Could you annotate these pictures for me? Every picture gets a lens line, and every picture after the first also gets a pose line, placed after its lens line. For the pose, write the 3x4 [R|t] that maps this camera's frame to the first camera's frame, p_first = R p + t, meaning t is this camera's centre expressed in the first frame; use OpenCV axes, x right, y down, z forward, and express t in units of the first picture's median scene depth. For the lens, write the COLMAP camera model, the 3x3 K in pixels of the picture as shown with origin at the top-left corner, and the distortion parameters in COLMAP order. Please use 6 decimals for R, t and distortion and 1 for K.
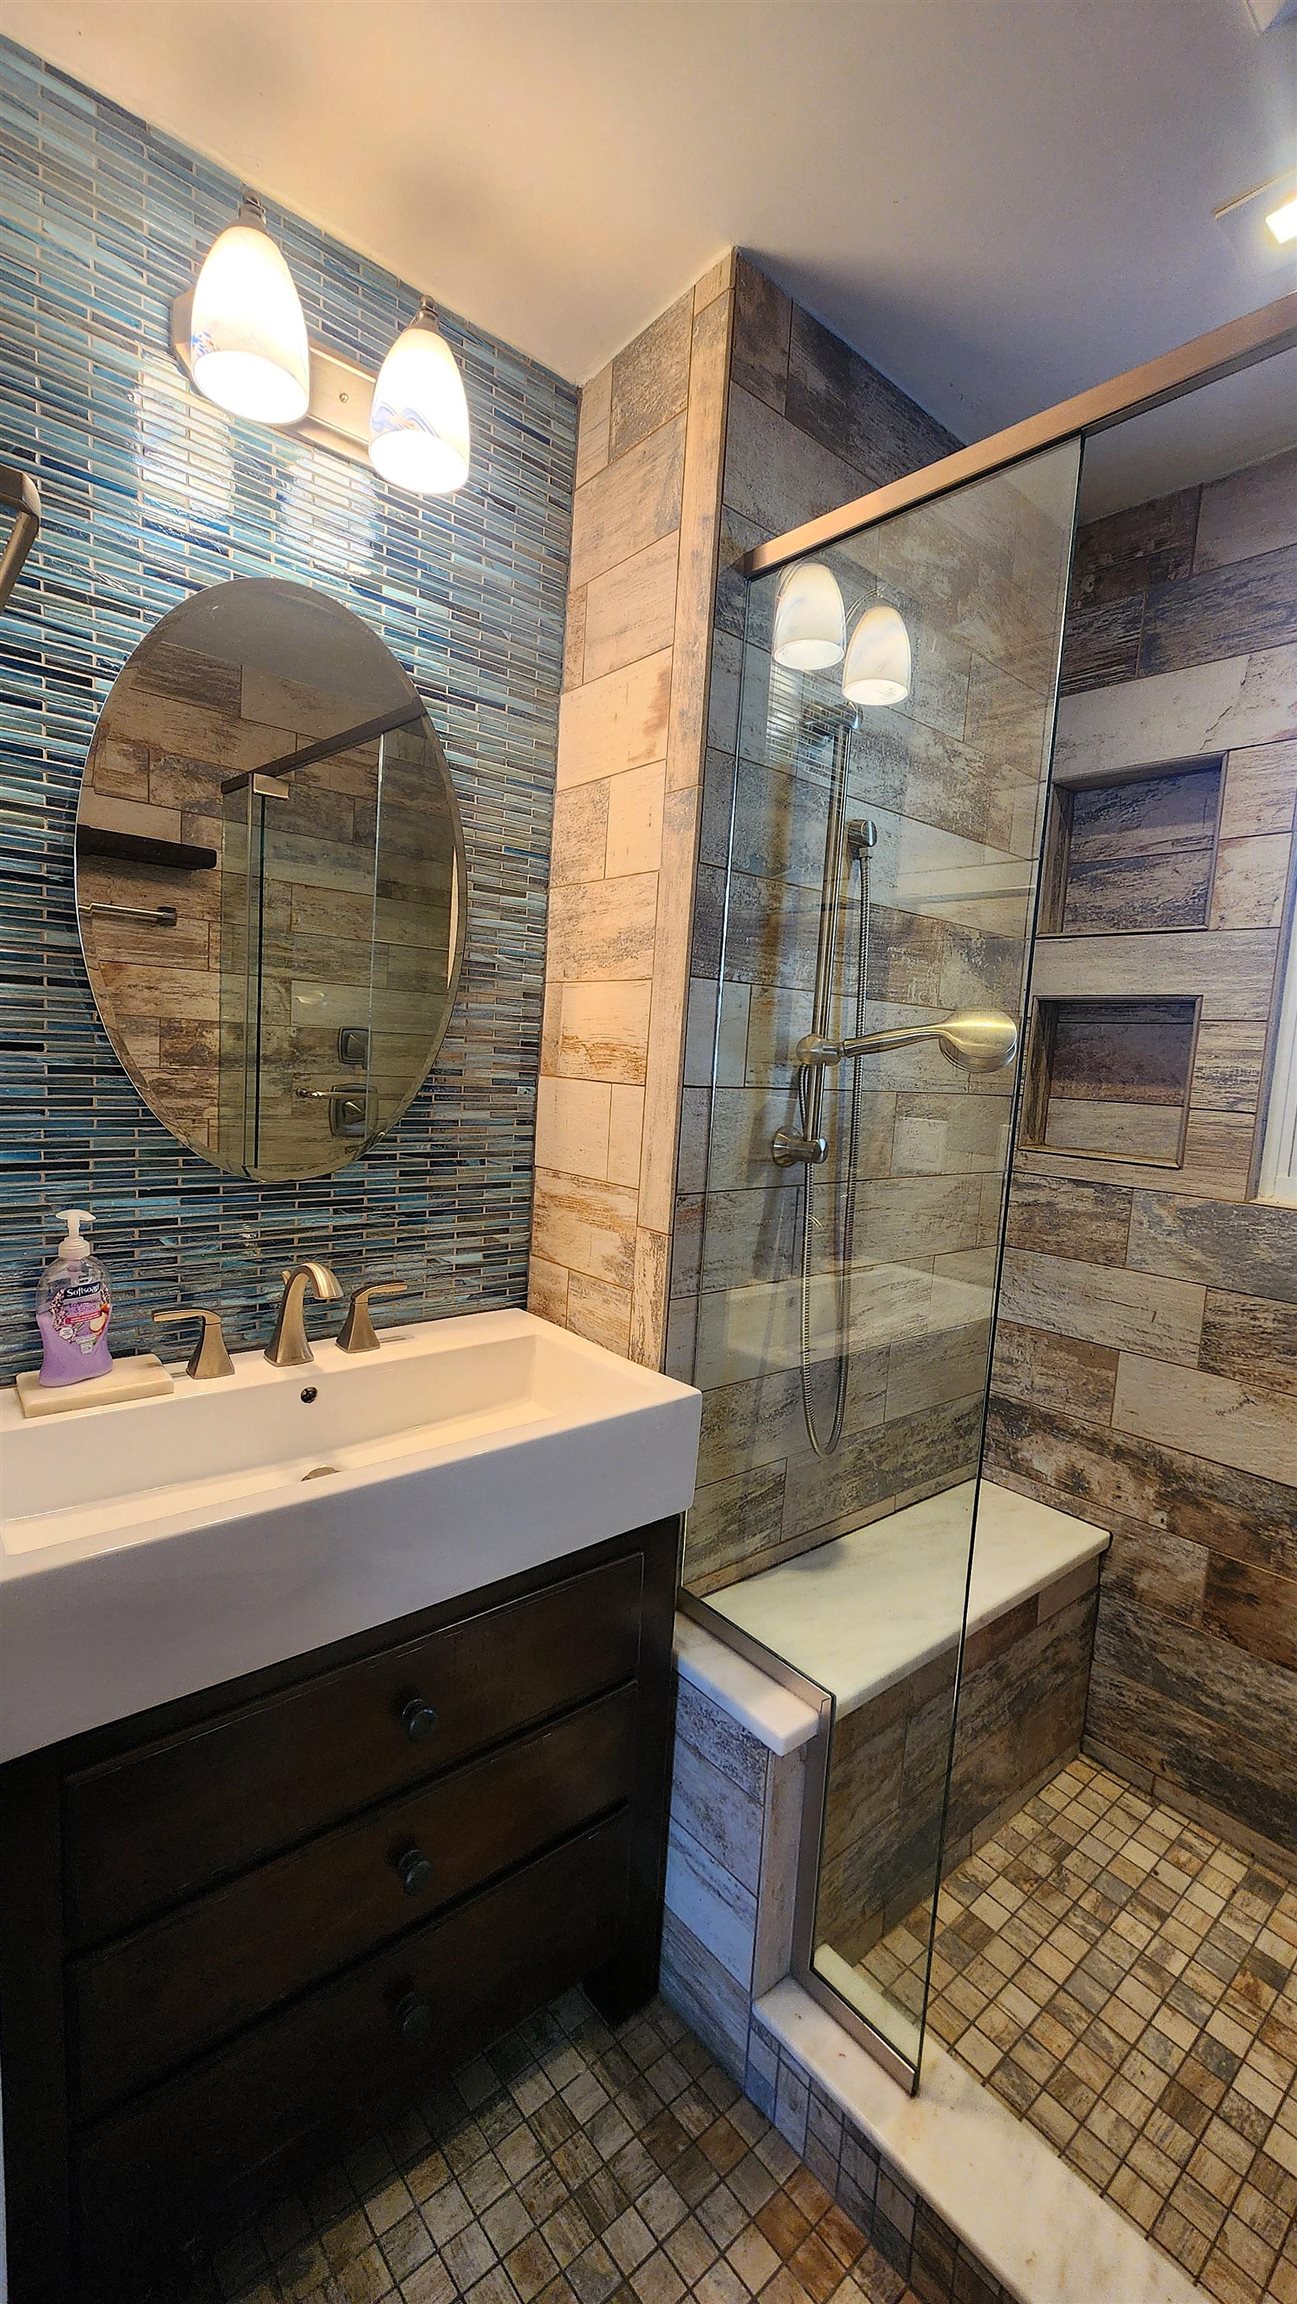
lens RADIAL K [[945.3, 0, 659.6], [0, 945.3, 1159.8], [0, 0, 1]] dist [-0.001246, 0.000174]
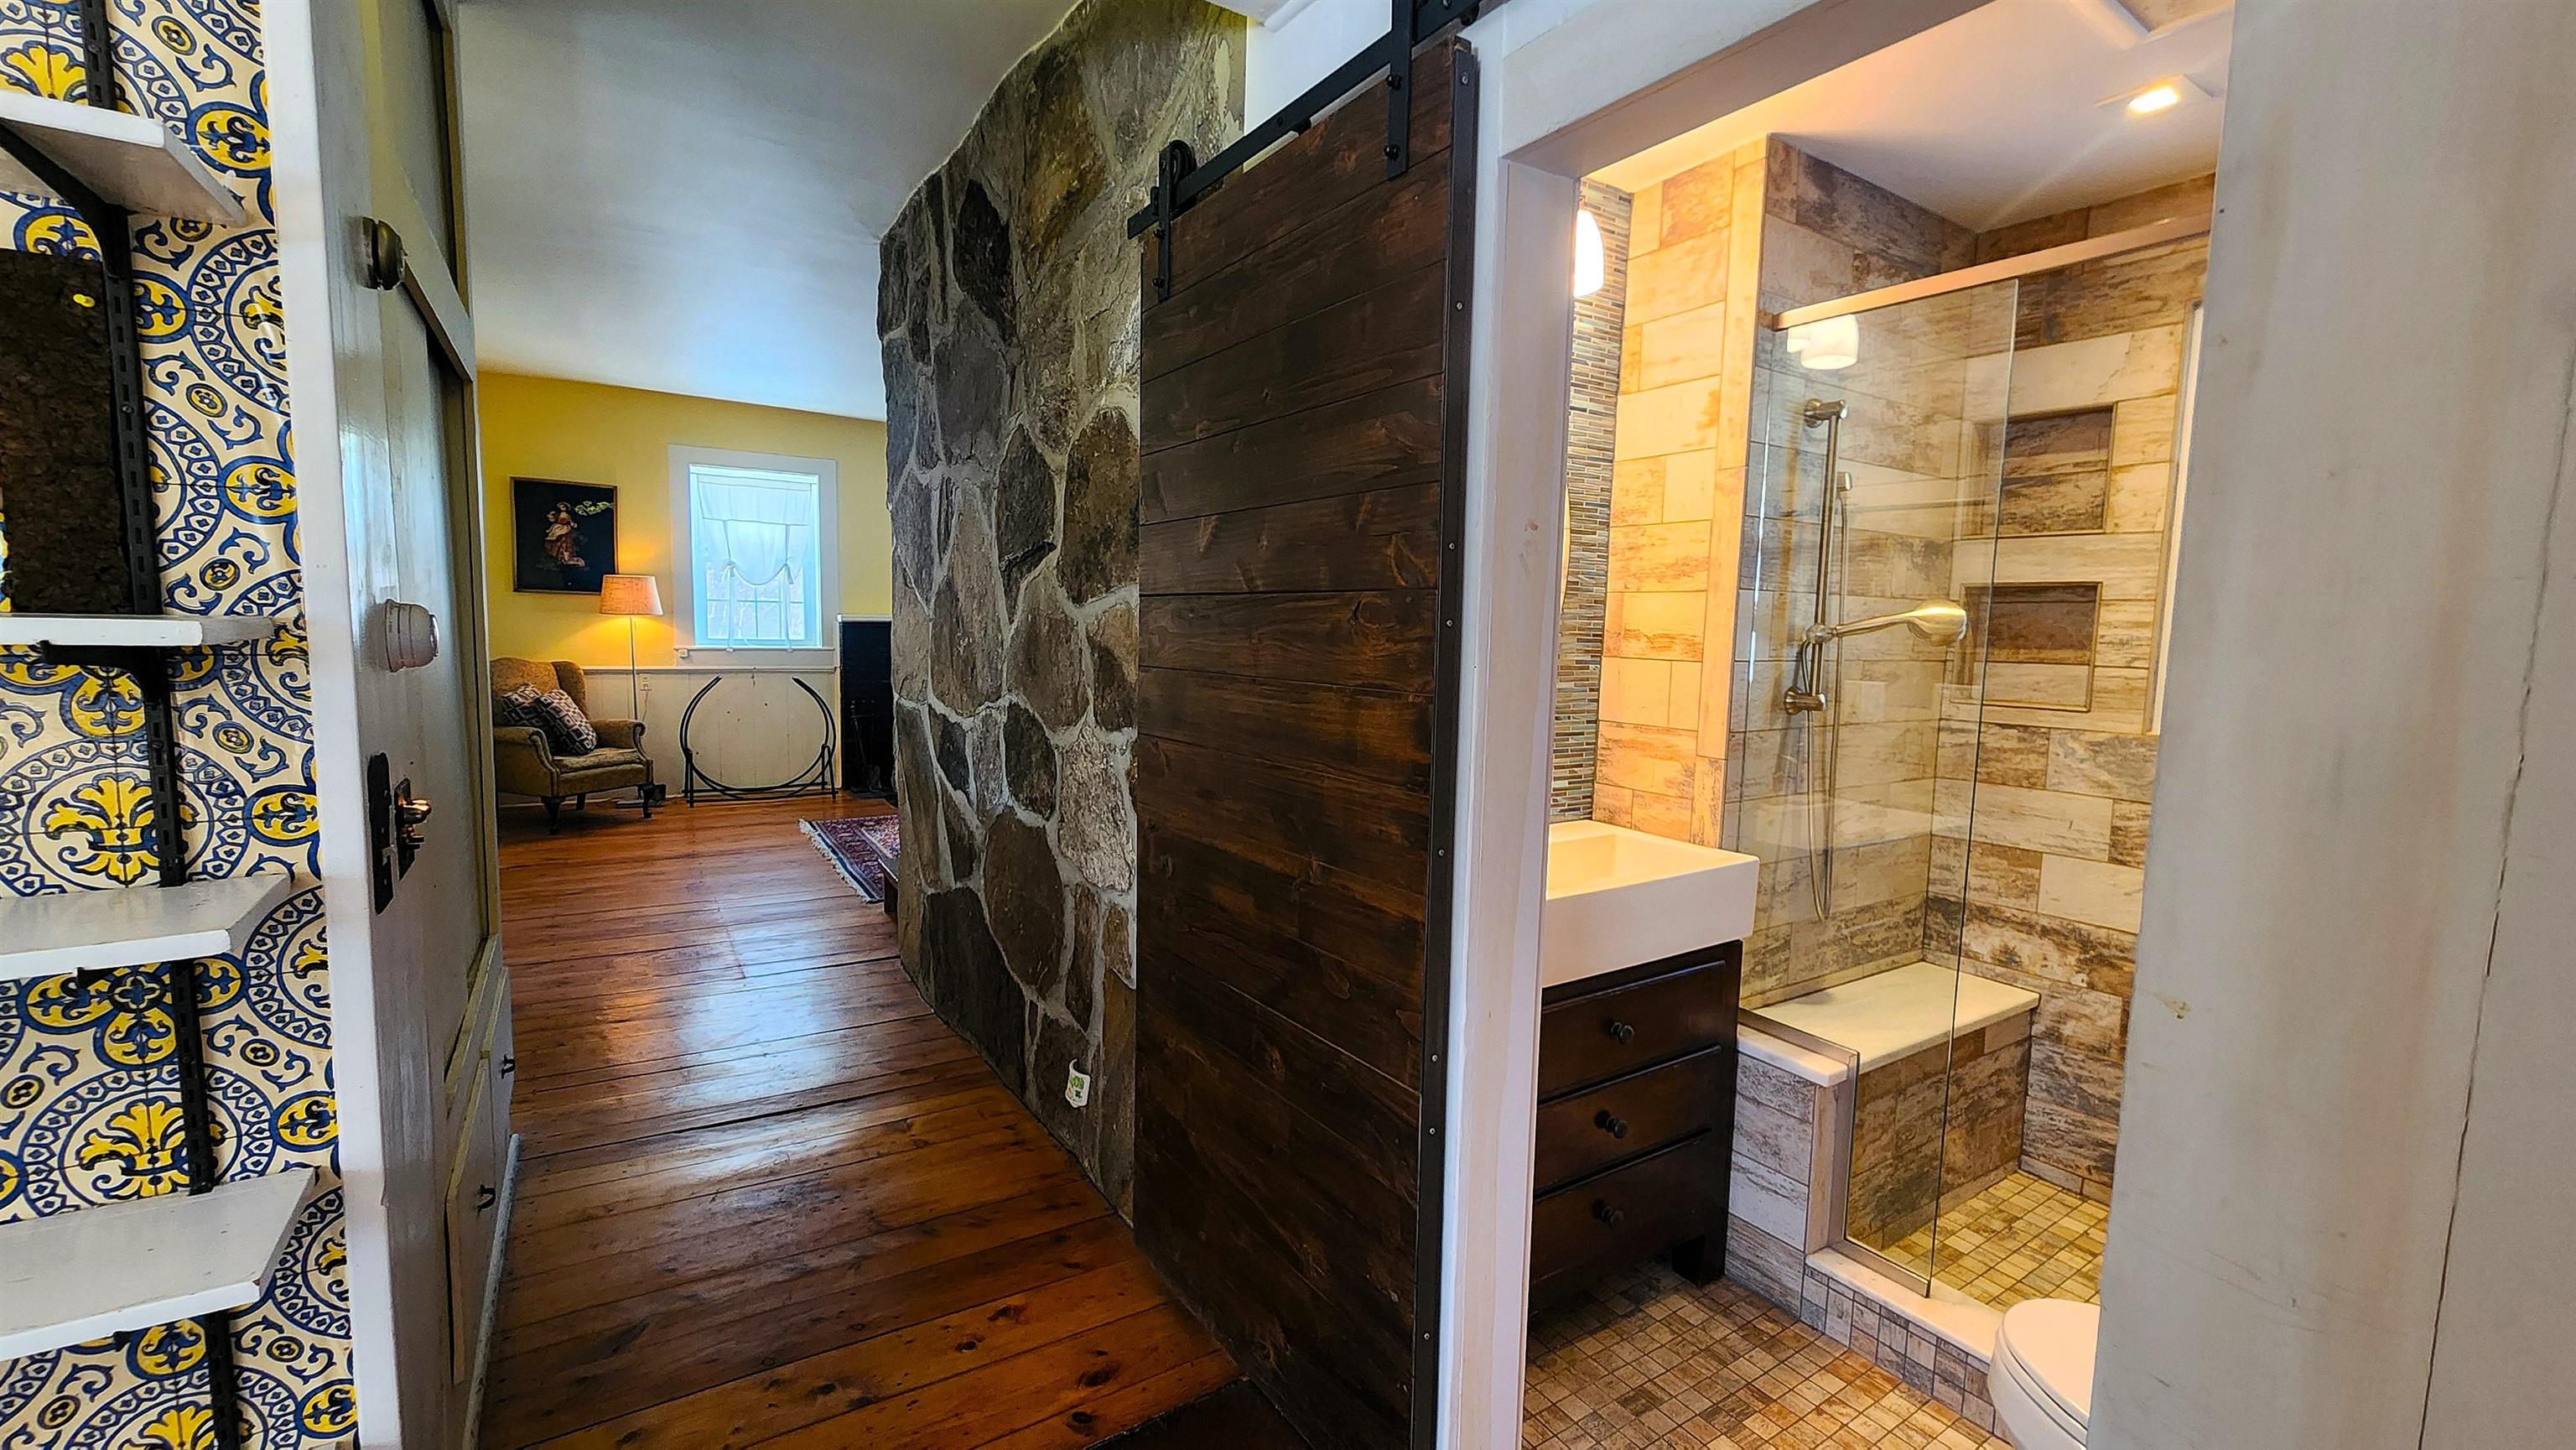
lens RADIAL K [[1057.0, 0, 1304.6], [0, 1057.0, 730.8], [0, 0, 1]] dist [-0.001246, 0.000174]
pose [[0.991618, -0.022394, -0.127247, -0.374513], [0.020358, 0.999644, -0.017272, 0.041688], [0.127589, 0.014537, 0.991721, -0.648715]]
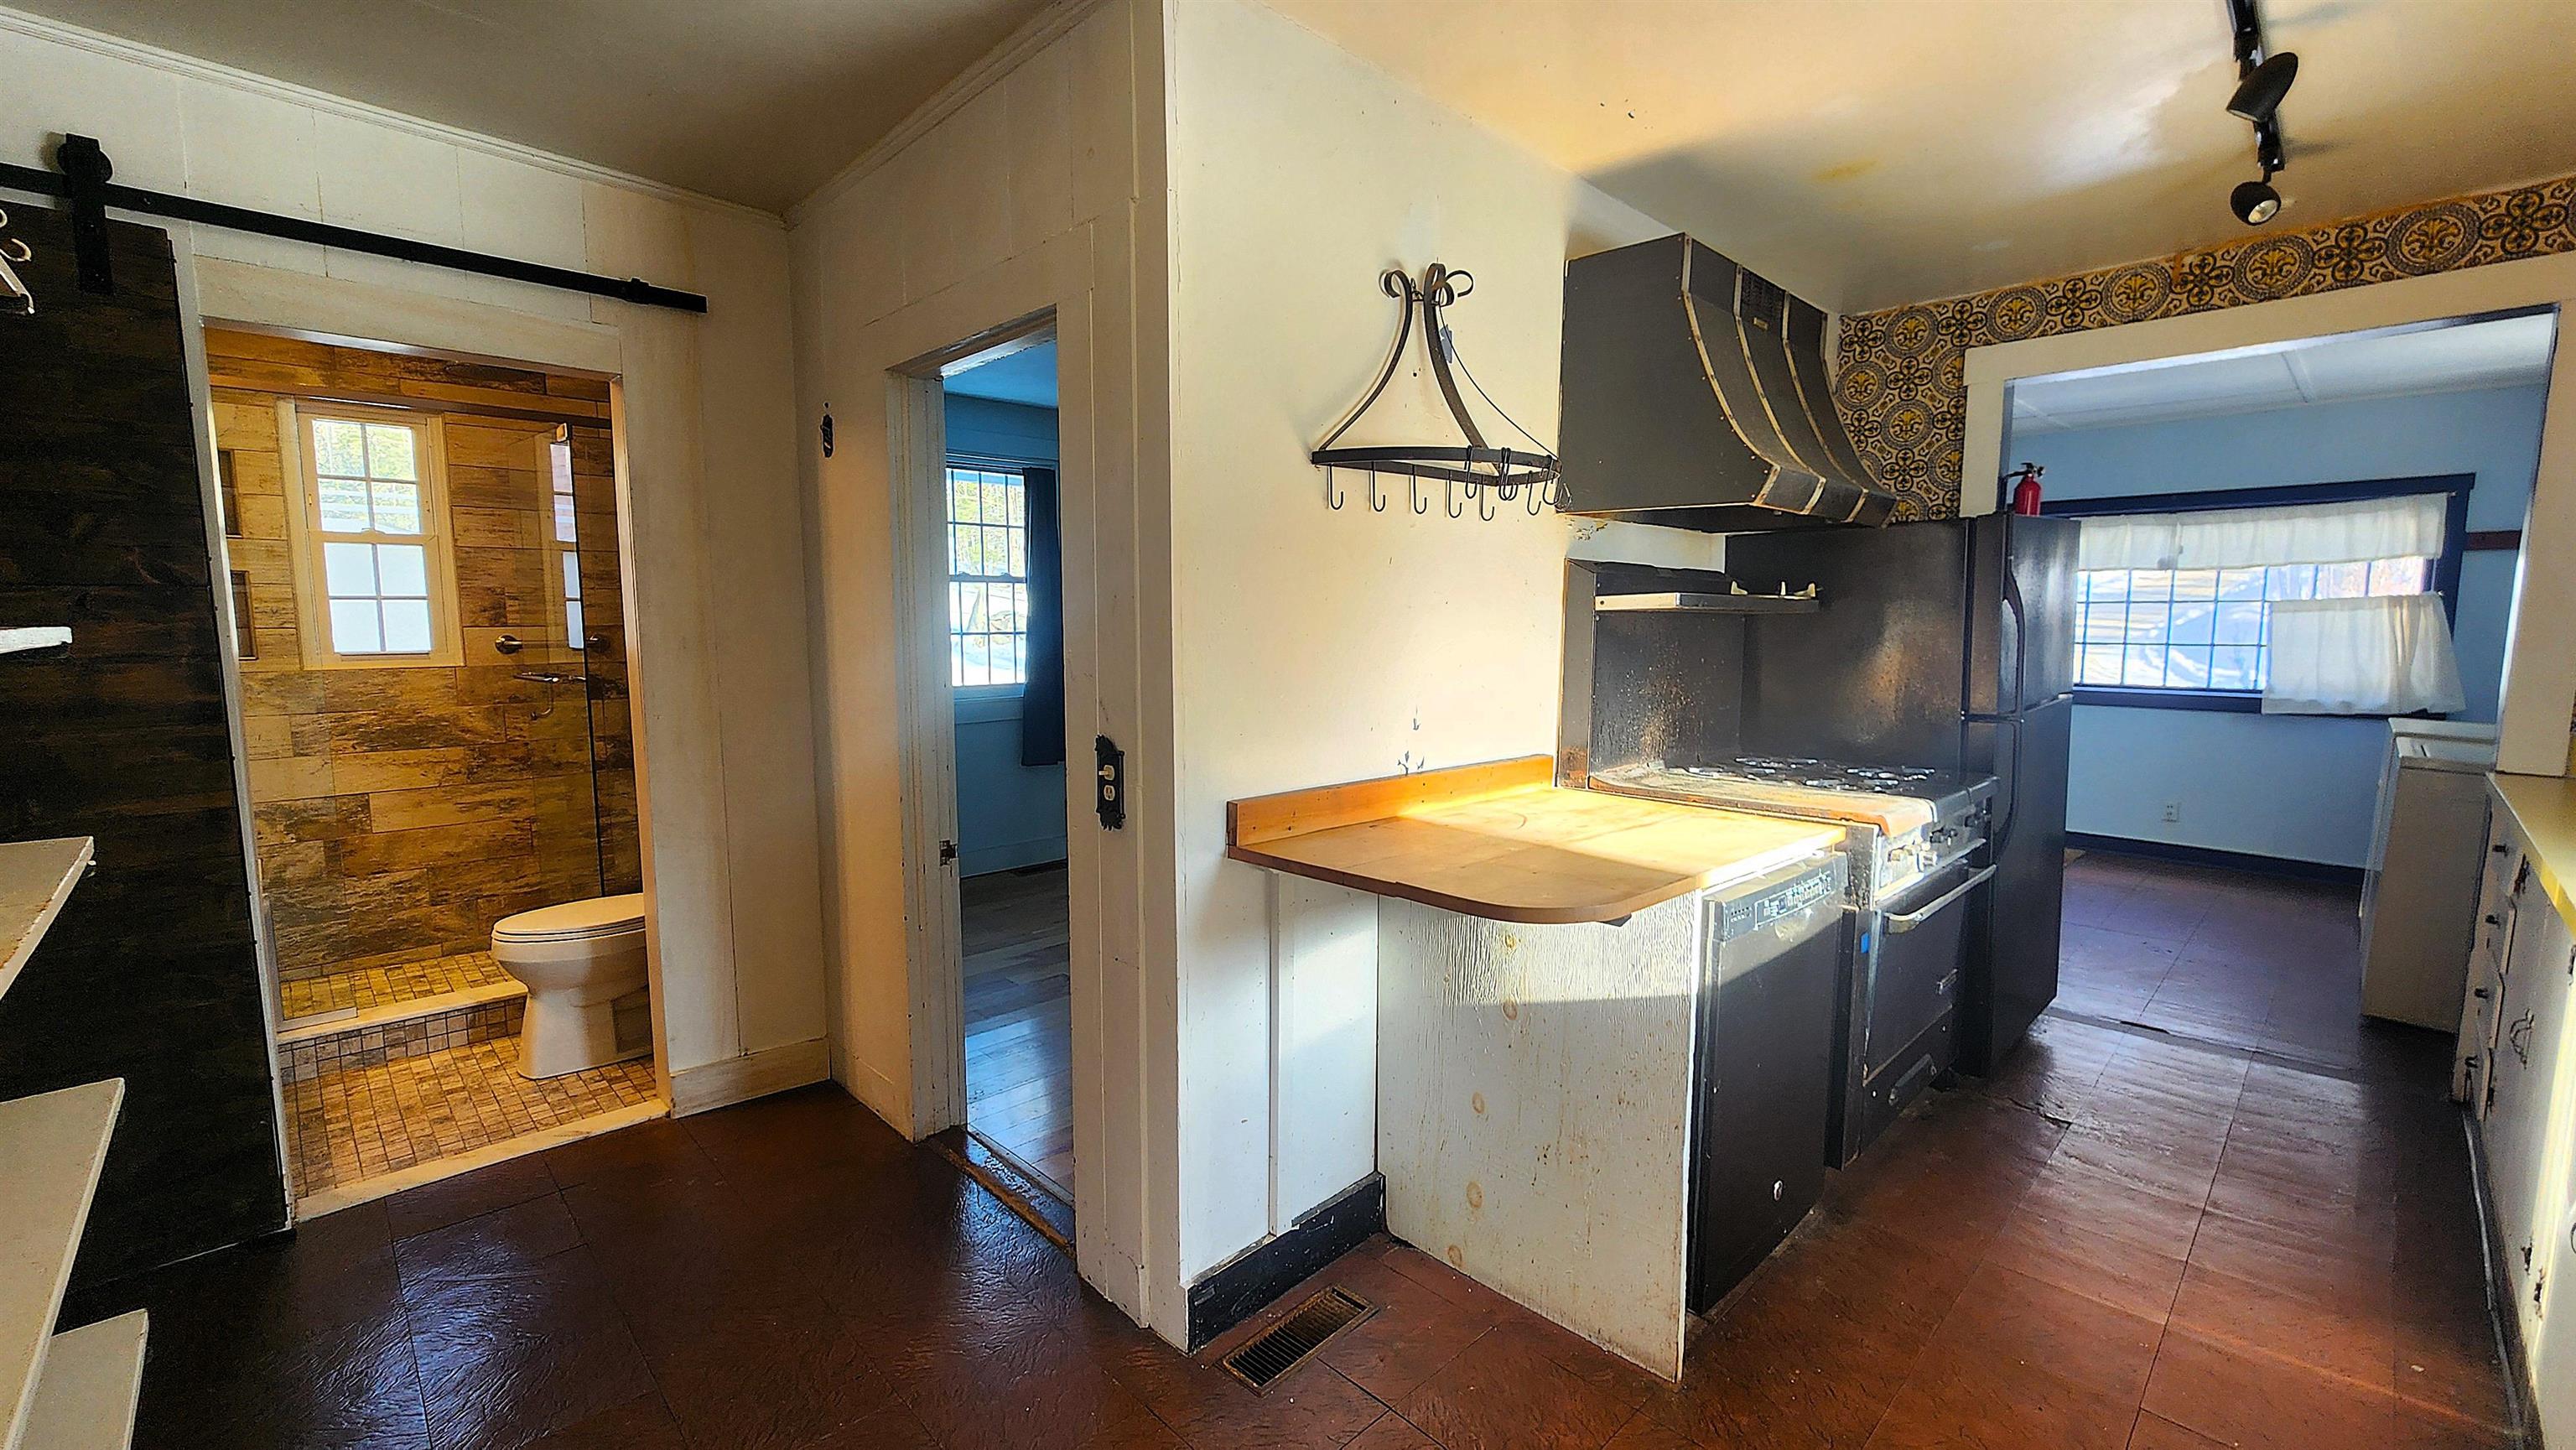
lens RADIAL K [[1057.0, 0, 1299.7], [0, 1057.0, 736.9], [0, 0, 1]] dist [-0.001246, 0.000174]
pose [[-0.073885, -0.171794, 0.982358, -1.897260], [0.104381, 0.978308, 0.178936, 0.001116], [-0.991789, 0.115760, -0.054350, -1.070124]]
